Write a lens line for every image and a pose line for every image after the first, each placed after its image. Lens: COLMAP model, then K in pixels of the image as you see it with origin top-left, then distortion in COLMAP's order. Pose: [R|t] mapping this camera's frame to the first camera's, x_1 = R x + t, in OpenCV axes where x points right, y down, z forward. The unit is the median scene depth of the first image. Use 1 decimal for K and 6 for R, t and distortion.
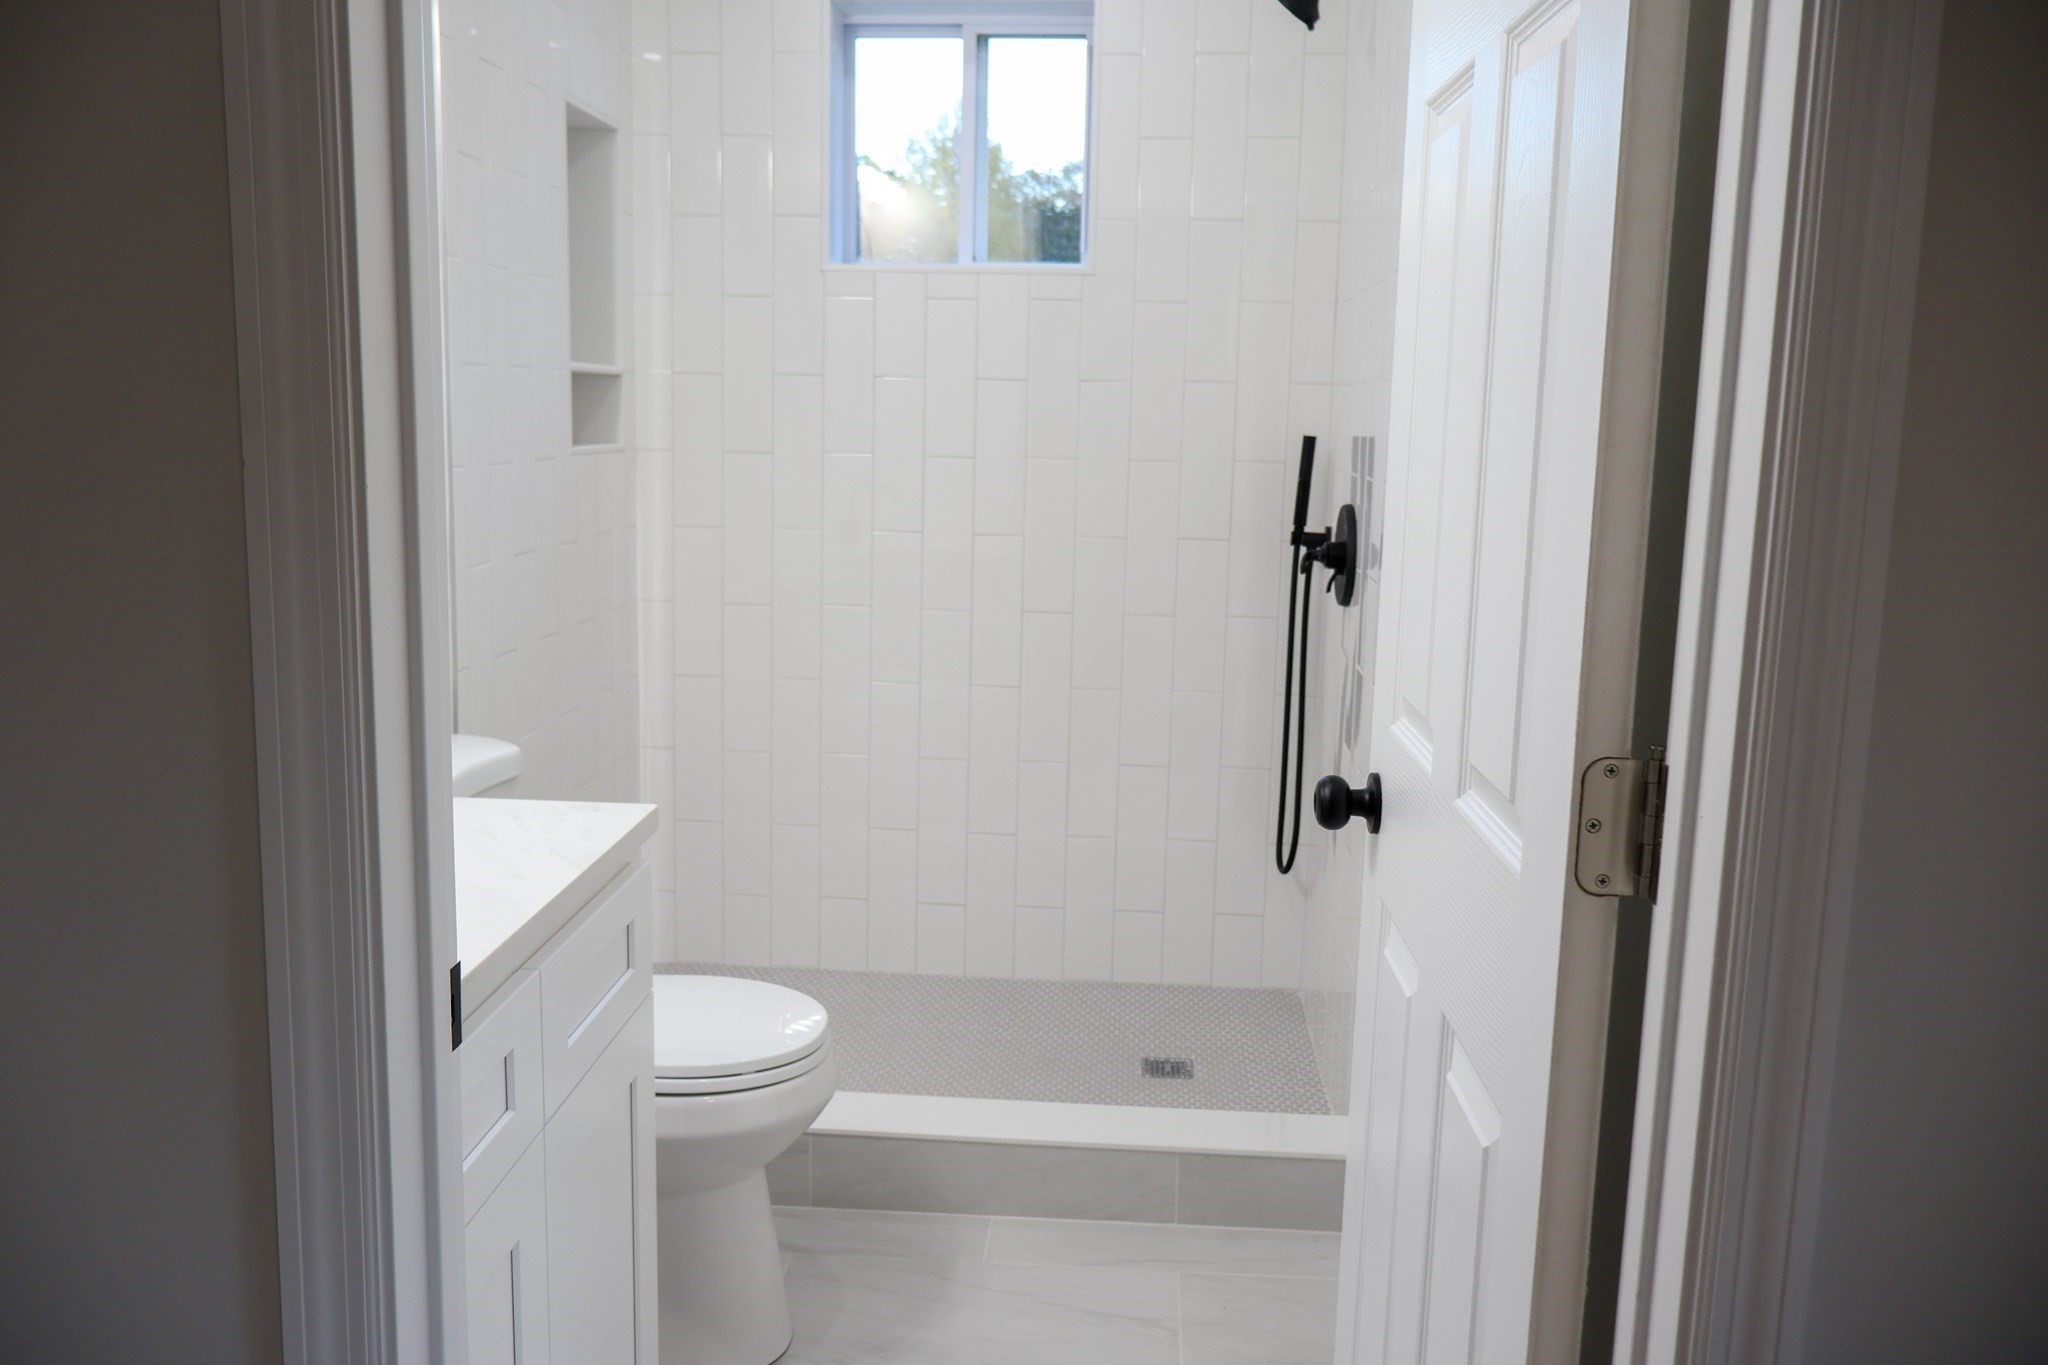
lens RADIAL K [[1717.8, 0, 1020.1], [0, 1717.8, 678.1], [0, 0, 1]] dist [0.001646, 0.005831]
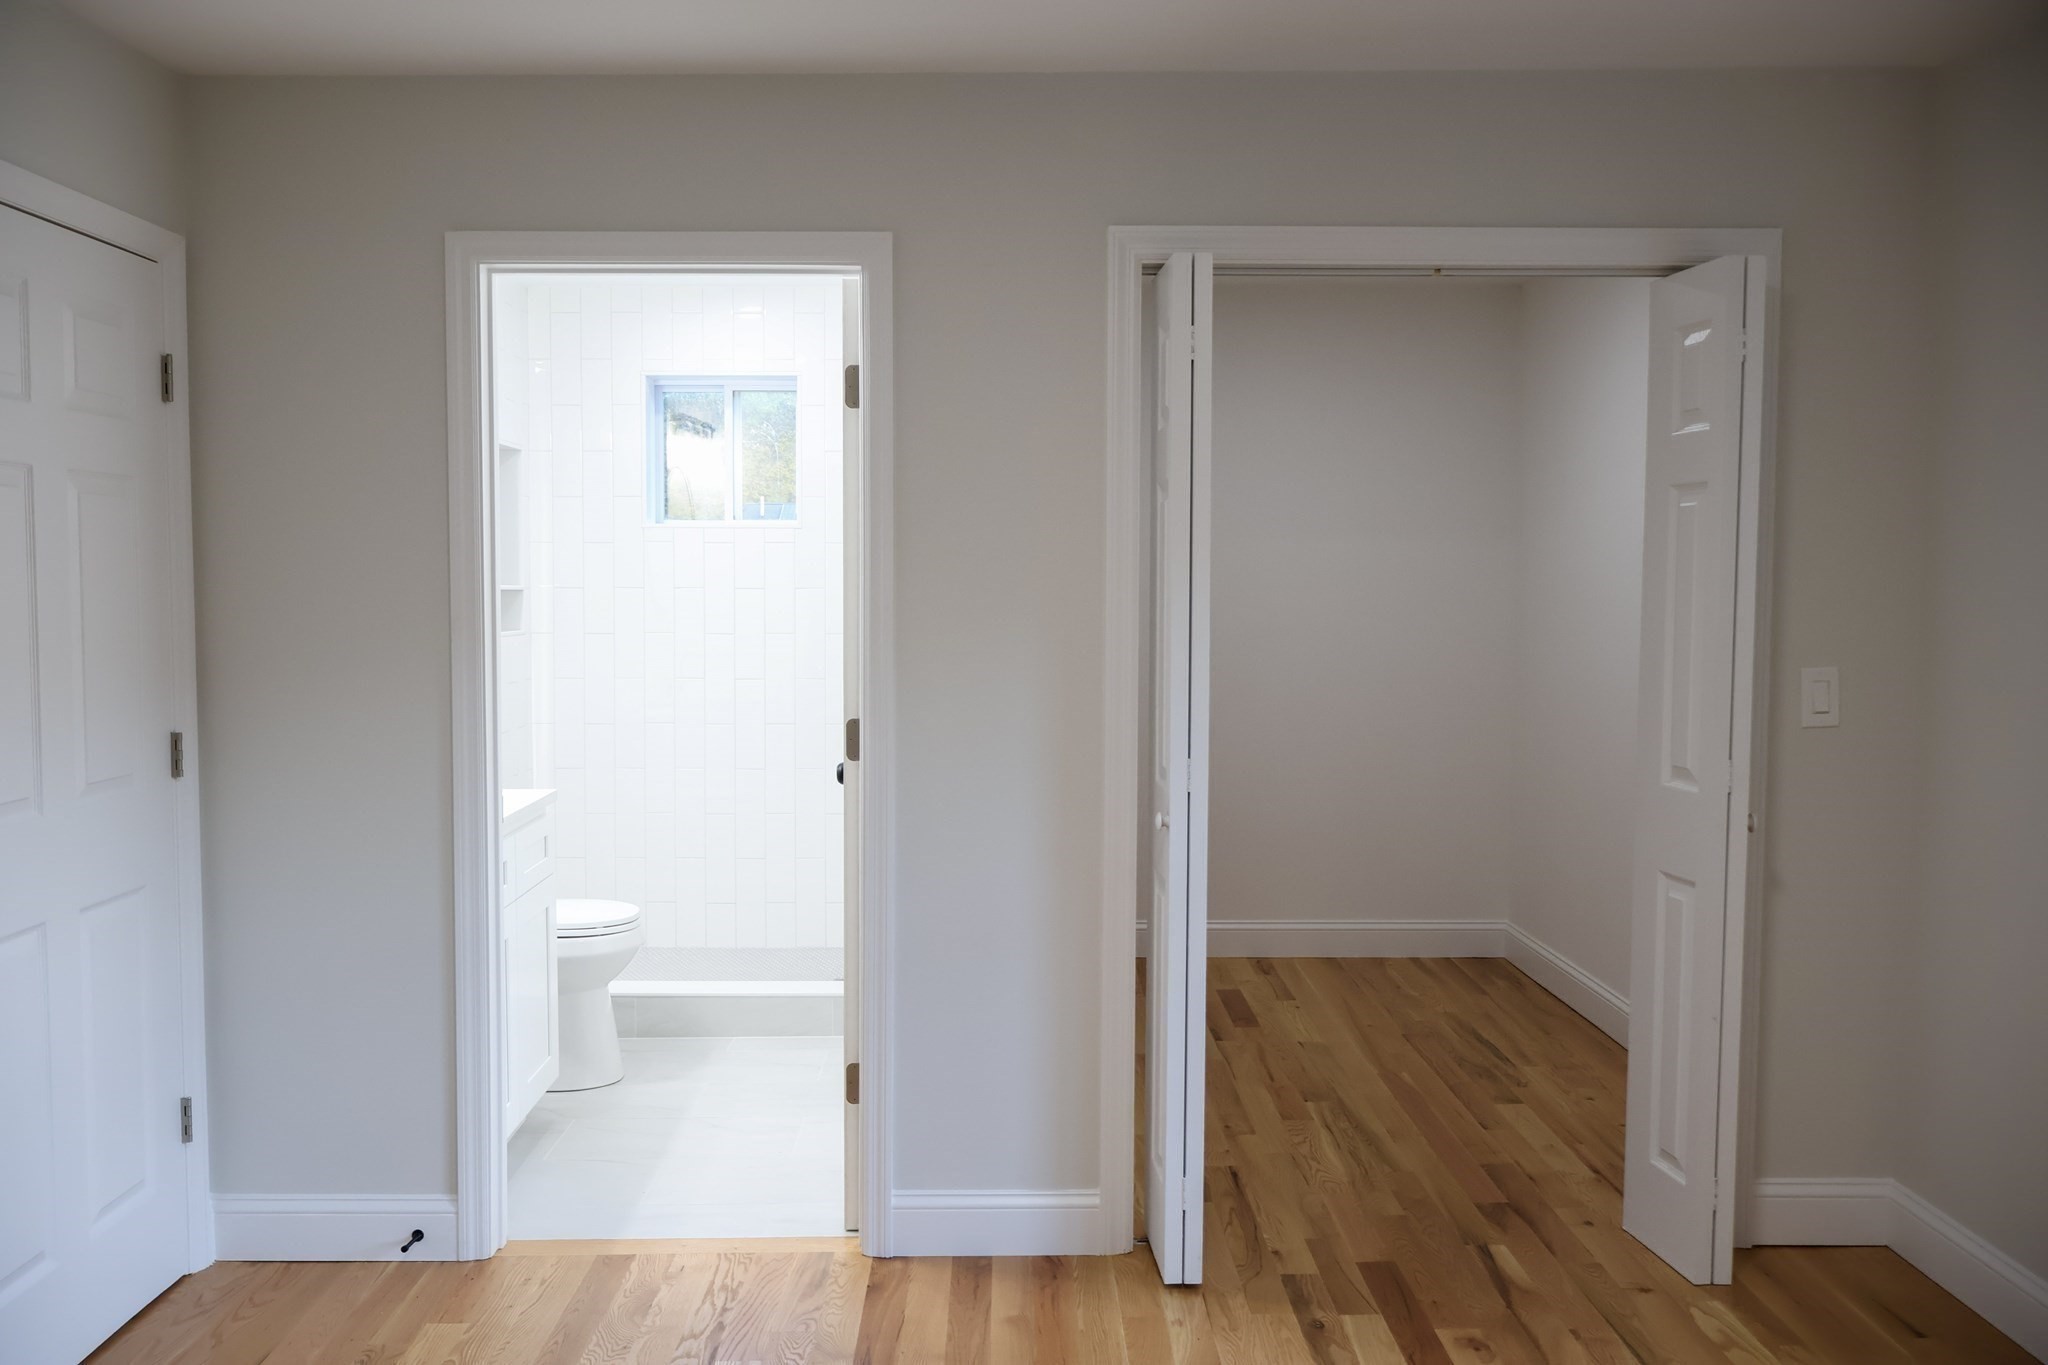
lens RADIAL K [[1717.8, 0, 1022.5], [0, 1717.8, 690.7], [0, 0, 1]] dist [0.001646, 0.005831]
pose [[0.996408, -0.020585, 0.082139, 0.118631], [0.026930, 0.996676, -0.076893, 0.066628], [-0.080283, 0.078828, 0.993650, -0.722235]]
